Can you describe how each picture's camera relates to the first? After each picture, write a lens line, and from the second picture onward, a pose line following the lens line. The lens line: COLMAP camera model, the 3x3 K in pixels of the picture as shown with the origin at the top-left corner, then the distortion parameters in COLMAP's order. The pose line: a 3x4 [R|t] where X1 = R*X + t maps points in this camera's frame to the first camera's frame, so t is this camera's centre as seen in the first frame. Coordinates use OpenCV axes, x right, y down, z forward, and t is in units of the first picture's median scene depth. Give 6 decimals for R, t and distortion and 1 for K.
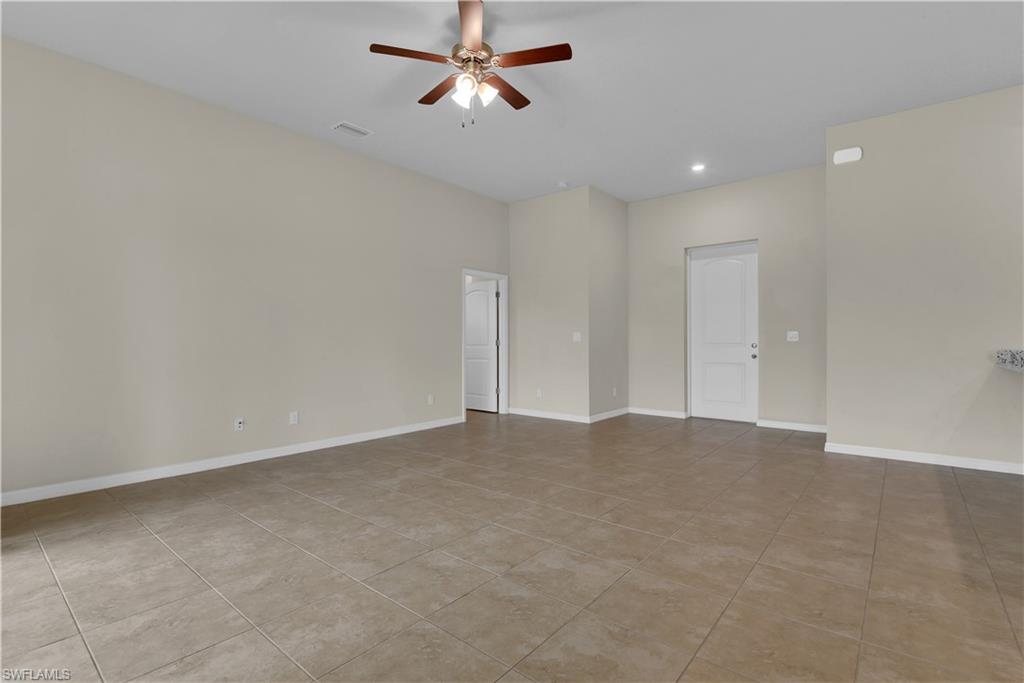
lens RADIAL K [[468.7, 0, 514.6], [0, 468.7, 344.5], [0, 0, 1]] dist [0.000646, -0.010907]
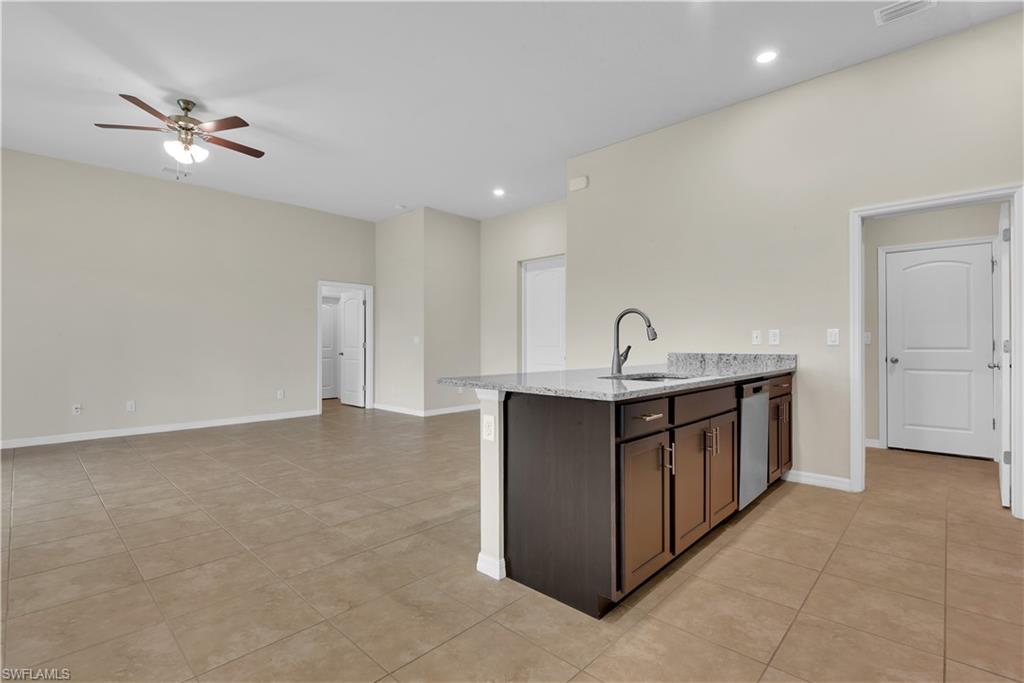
lens RADIAL K [[468.7, 0, 516.4], [0, 468.7, 342.6], [0, 0, 1]] dist [0.000646, -0.010907]
pose [[0.997888, 0.004382, -0.064803, 0.980224], [-0.005023, 0.999940, -0.009724, -0.002943], [0.064757, 0.010029, 0.997851, -0.246303]]
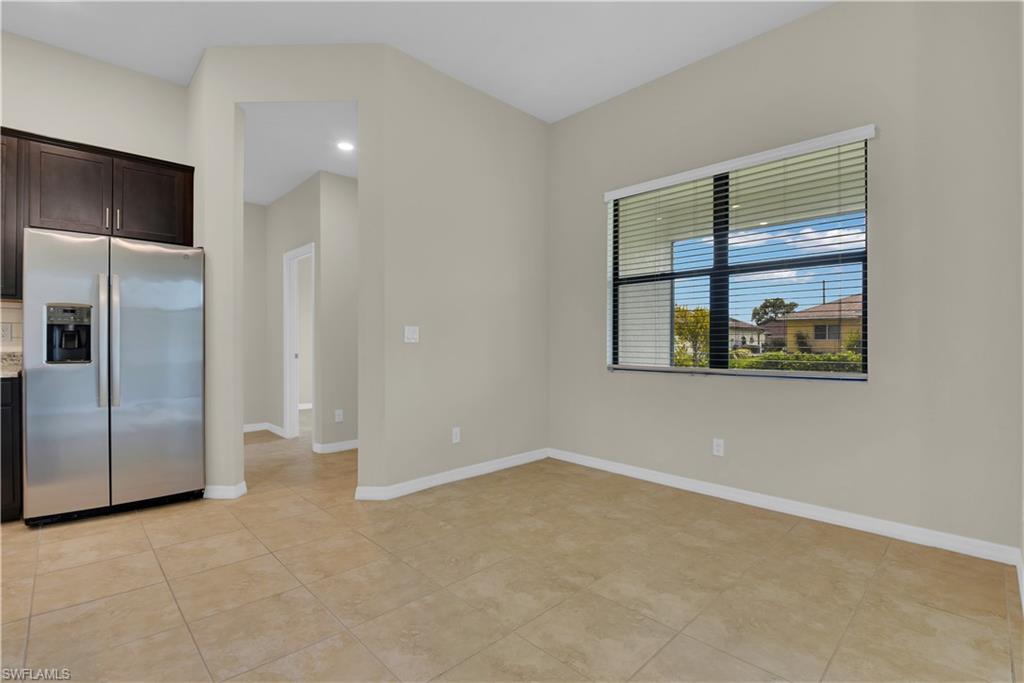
lens RADIAL K [[468.7, 0, 517.4], [0, 468.7, 344.2], [0, 0, 1]] dist [0.000646, -0.010907]
pose [[-0.993819, -0.000195, 0.111017, 0.289033], [0.000875, 0.999954, 0.009586, -0.007444], [-0.111013, 0.009624, -0.993772, 0.852210]]
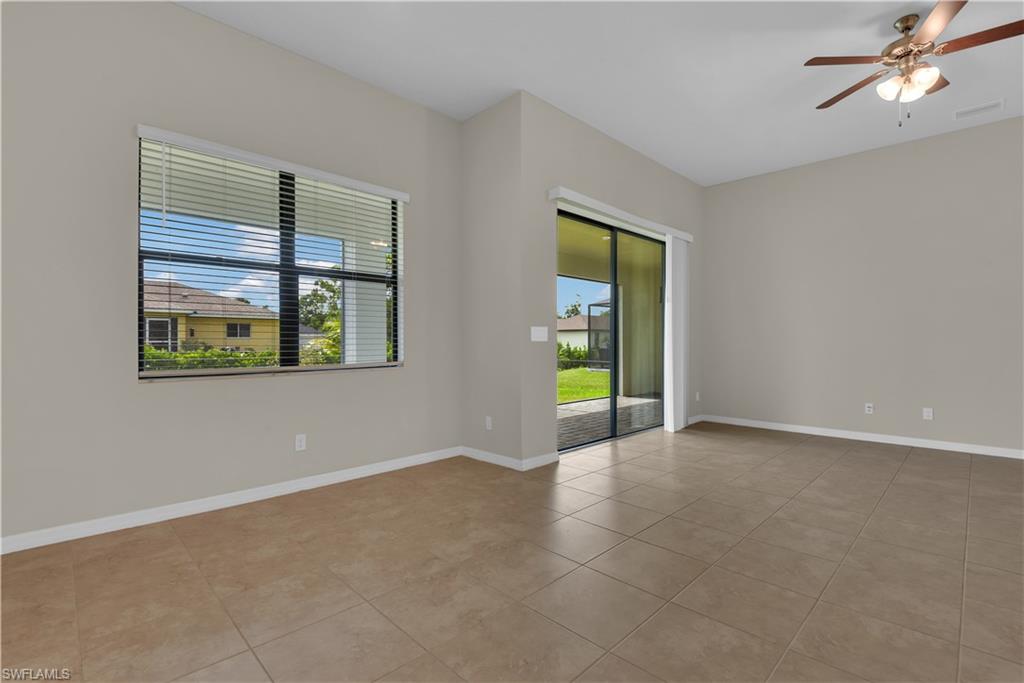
lens RADIAL K [[468.7, 0, 508.3], [0, 468.7, 343.3], [0, 0, 1]] dist [0.000646, -0.010907]
pose [[-0.109371, 0.010024, -0.993950, 1.041192], [-0.004996, 0.999931, 0.010634, -0.007606], [0.993988, 0.006128, -0.109313, 0.301904]]
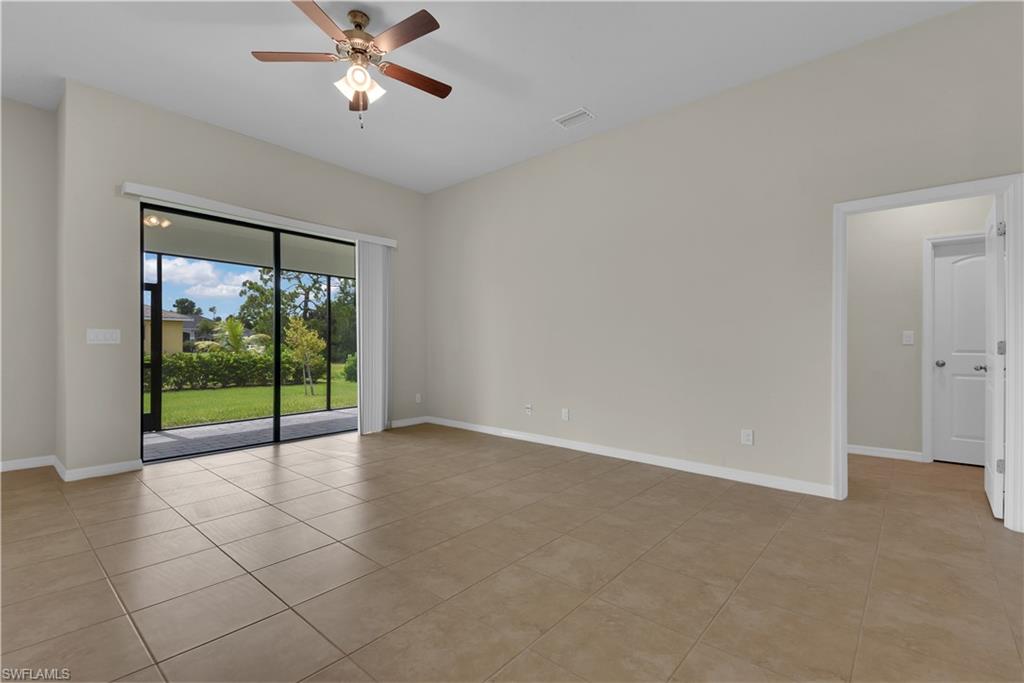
lens RADIAL K [[468.7, 0, 510.0], [0, 468.7, 344.2], [0, 0, 1]] dist [0.000646, -0.010907]
pose [[-0.022919, 0.003709, -0.999730, 0.936611], [-0.003991, 0.999985, 0.003801, -0.008971], [0.999729, 0.004077, -0.022904, 1.423052]]
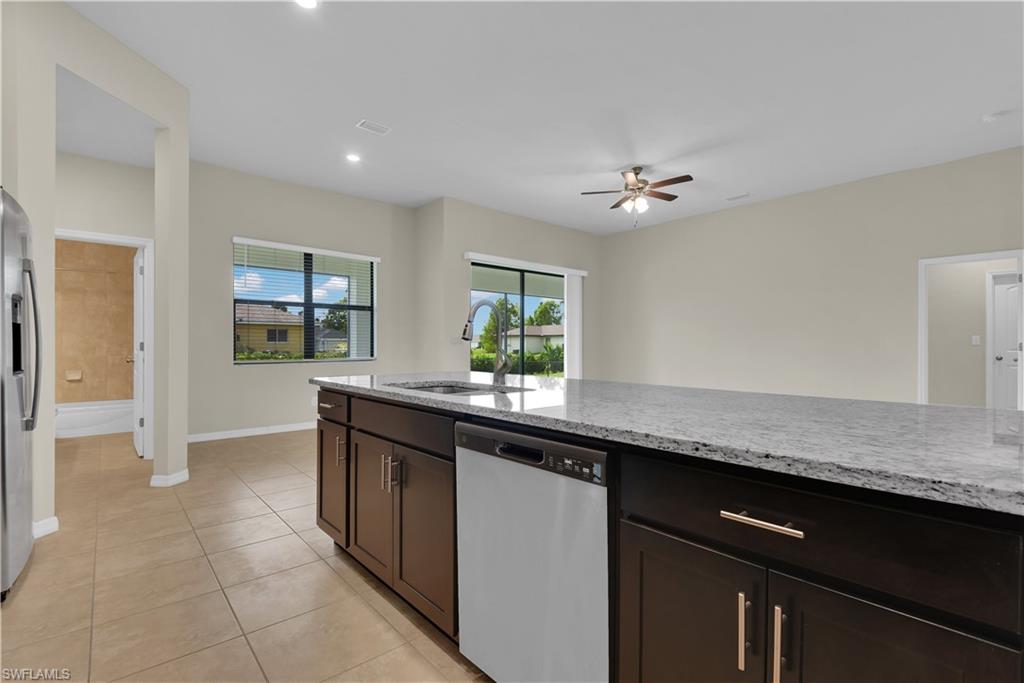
lens RADIAL K [[468.7, 0, 513.9], [0, 468.7, 341.5], [0, 0, 1]] dist [0.000646, -0.010907]
pose [[-0.162333, -0.000639, -0.986736, 1.890492], [-0.003006, 0.999995, -0.000153, -0.016723], [0.986731, 0.002941, -0.162334, 0.896636]]
